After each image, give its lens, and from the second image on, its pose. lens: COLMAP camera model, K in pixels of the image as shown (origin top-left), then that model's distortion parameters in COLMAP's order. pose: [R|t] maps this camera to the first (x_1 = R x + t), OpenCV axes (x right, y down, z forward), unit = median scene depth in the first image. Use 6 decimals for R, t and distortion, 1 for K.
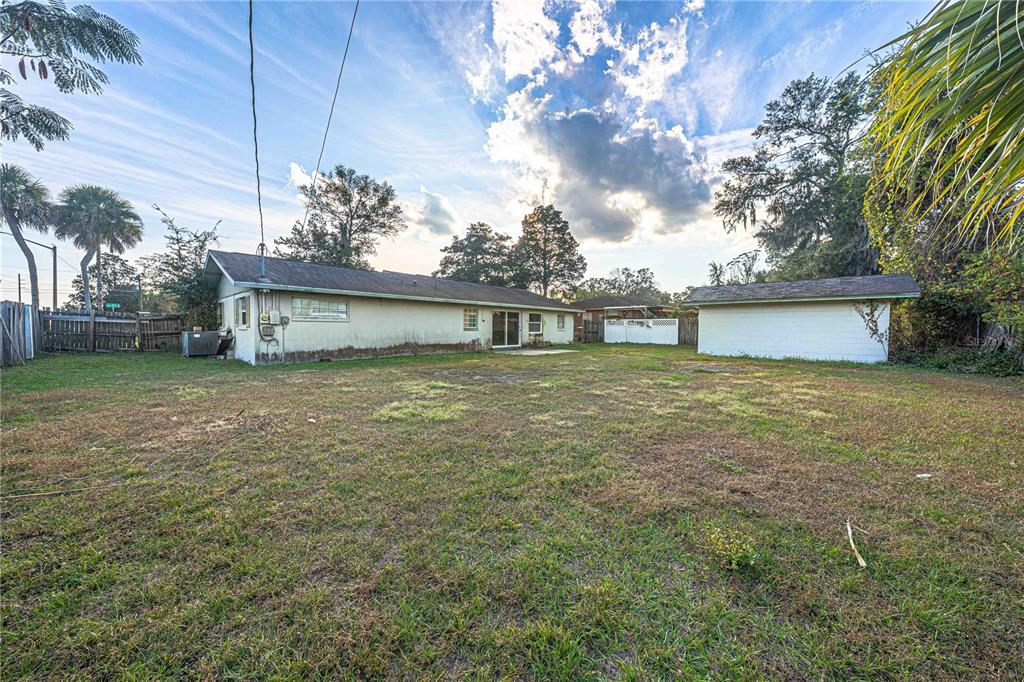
lens RADIAL K [[345.0, 0, 511.8], [0, 345.0, 335.8], [0, 0, 1]] dist [0.000652, 0.000026]
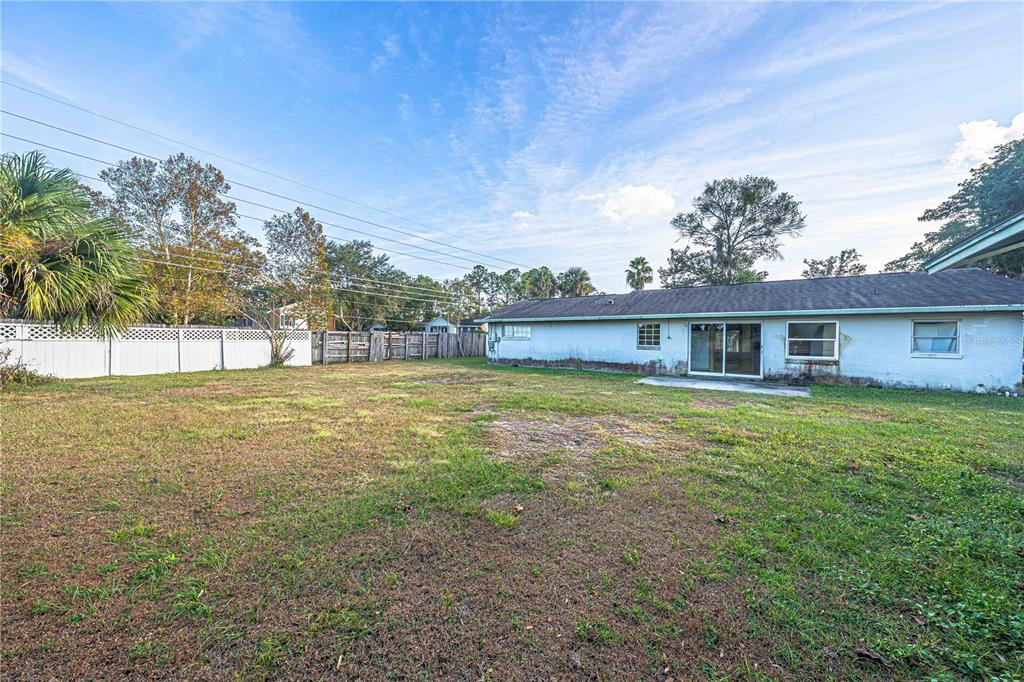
lens RADIAL K [[345.0, 0, 512.2], [0, 345.0, 341.9], [0, 0, 1]] dist [0.000652, 0.000026]
pose [[0.110074, 0.006611, -0.993901, 0.757136], [-0.030466, 0.999530, 0.003274, -0.029145], [0.993456, 0.029920, 0.110224, 0.644720]]
